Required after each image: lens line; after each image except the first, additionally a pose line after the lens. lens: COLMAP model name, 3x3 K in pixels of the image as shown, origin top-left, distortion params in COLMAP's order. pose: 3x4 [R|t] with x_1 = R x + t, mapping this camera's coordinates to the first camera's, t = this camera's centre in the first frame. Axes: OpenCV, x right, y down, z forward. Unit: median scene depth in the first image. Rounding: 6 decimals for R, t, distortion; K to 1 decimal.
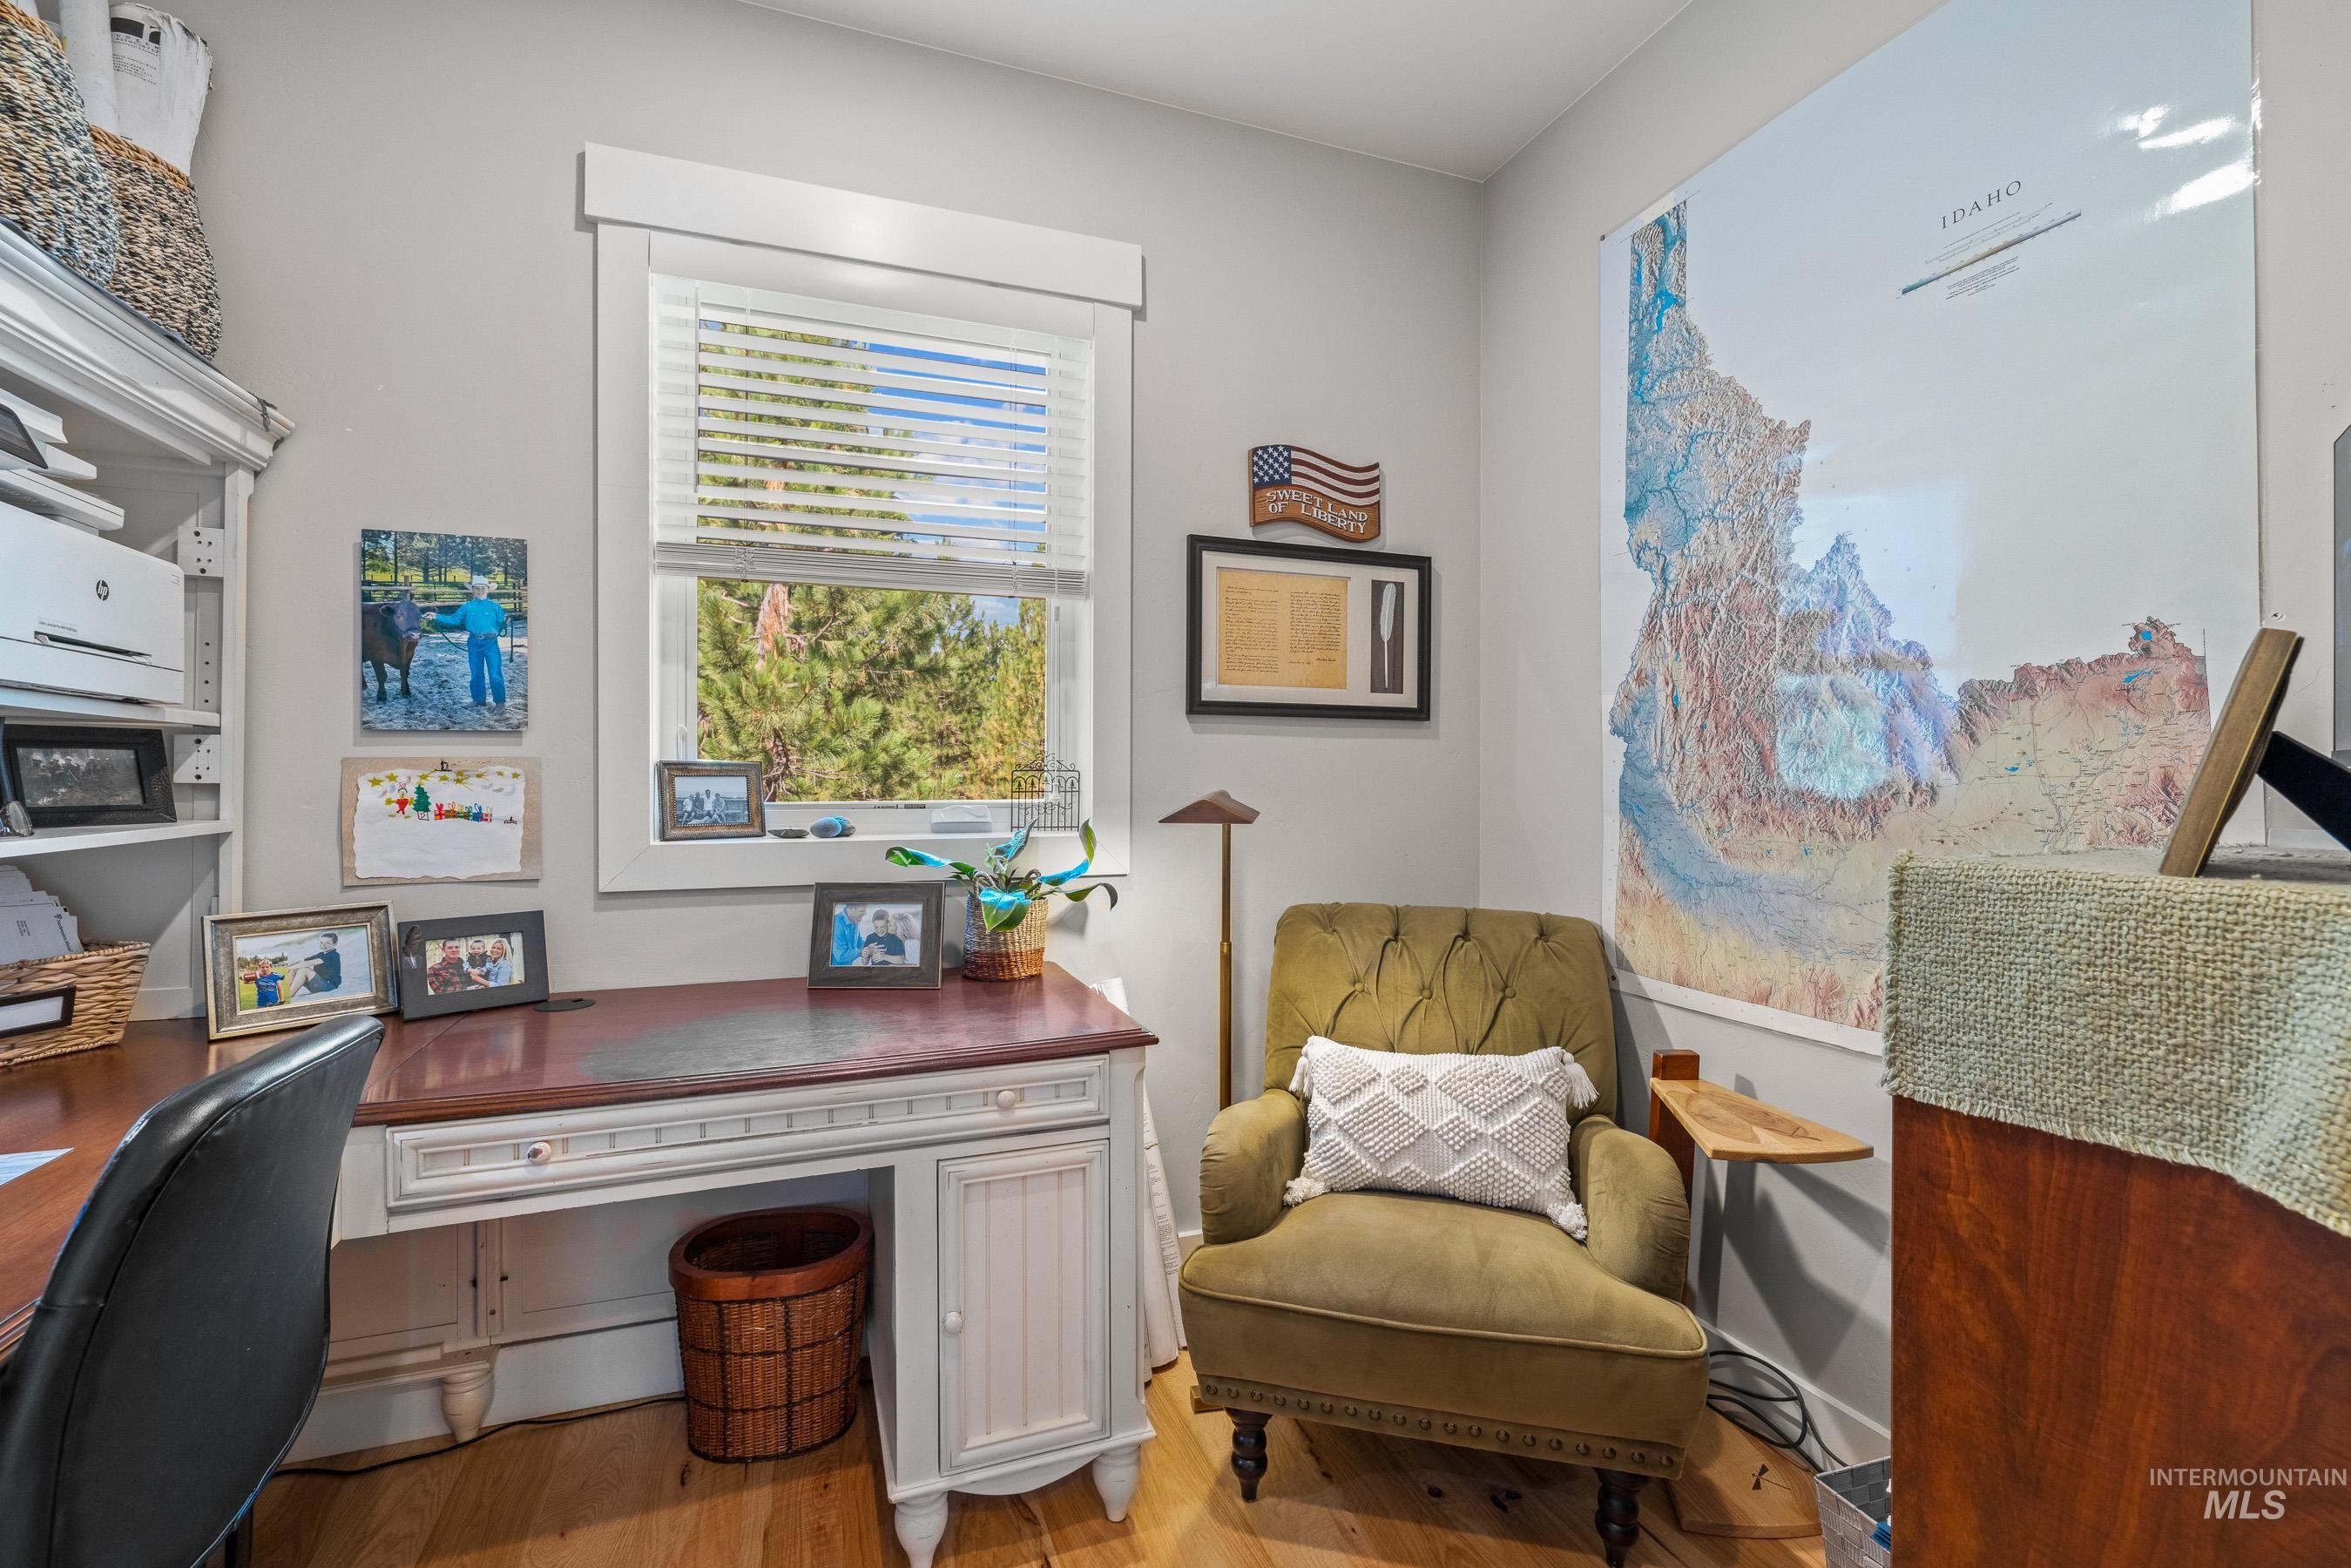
lens RADIAL K [[1003.7, 0, 1172.1], [0, 1003.7, 818.5], [0, 0, 1]] dist [-0.000446, 0.000597]
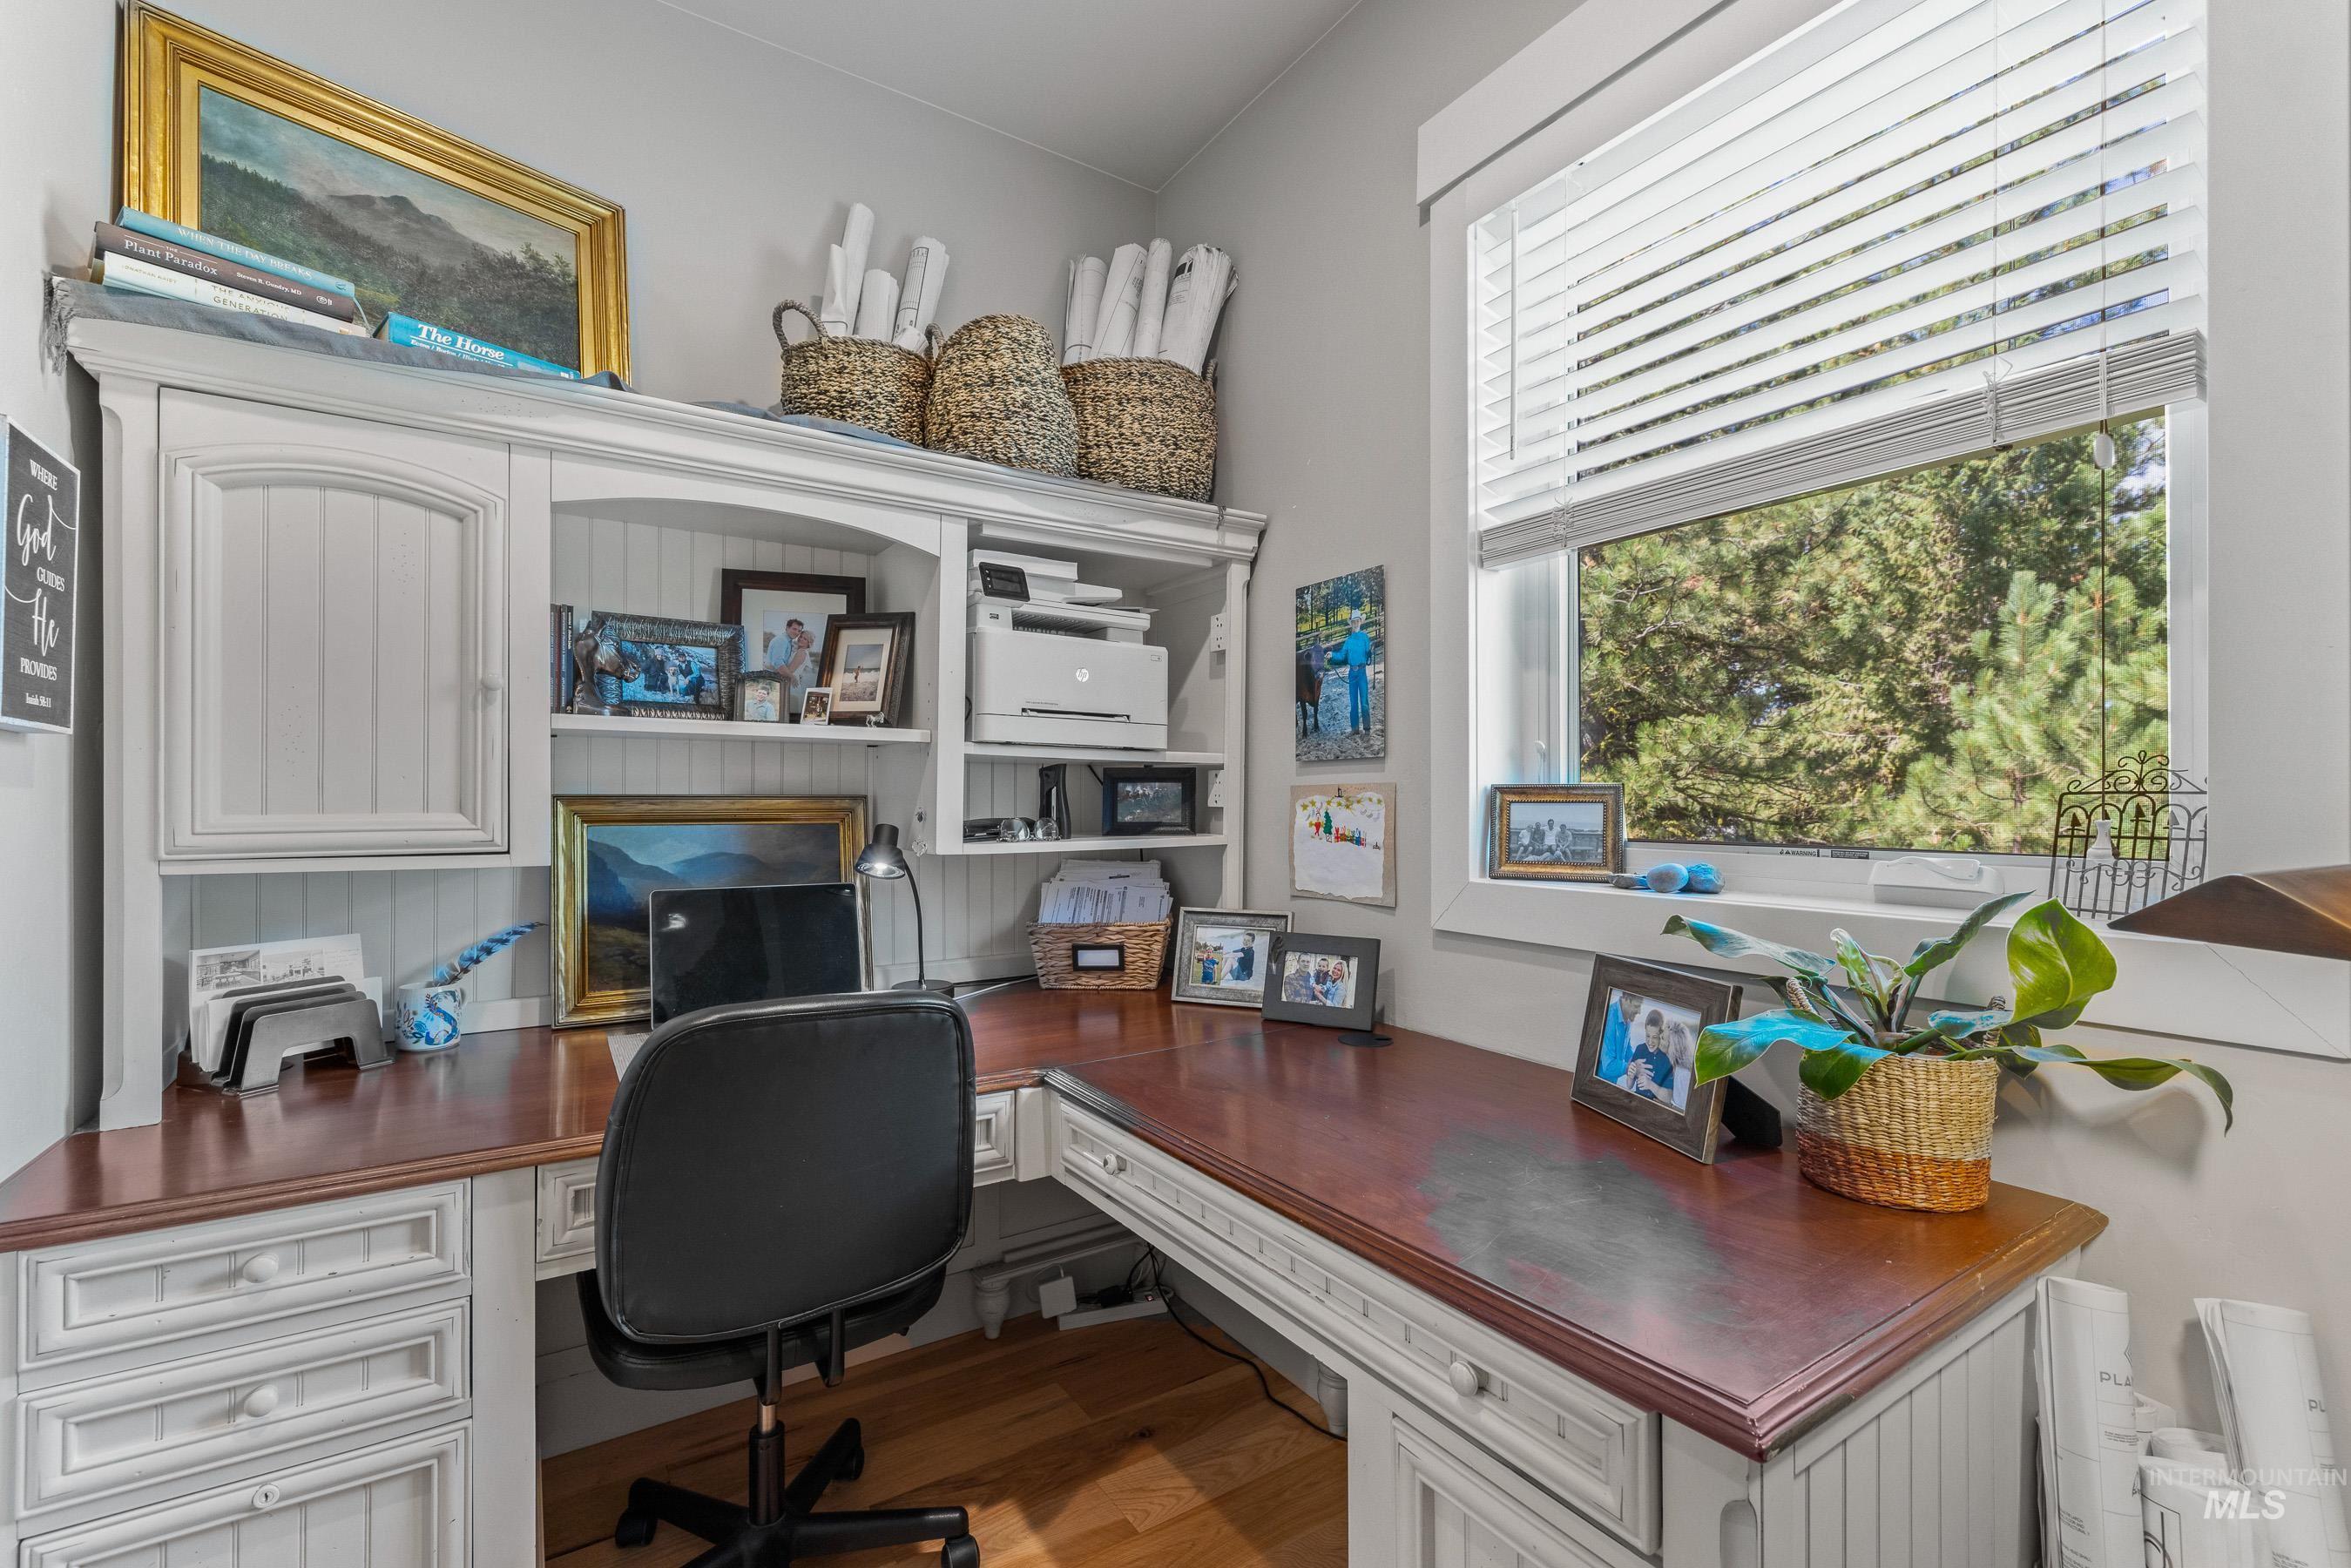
lens RADIAL K [[1003.7, 0, 1172.1], [0, 1003.7, 818.5], [0, 0, 1]] dist [-0.000446, 0.000597]
pose [[0.221556, 0.017609, -0.974989, 0.287974], [-0.041655, 0.999095, 0.008578, -0.026732], [0.974258, 0.038713, 0.222089, 0.595051]]
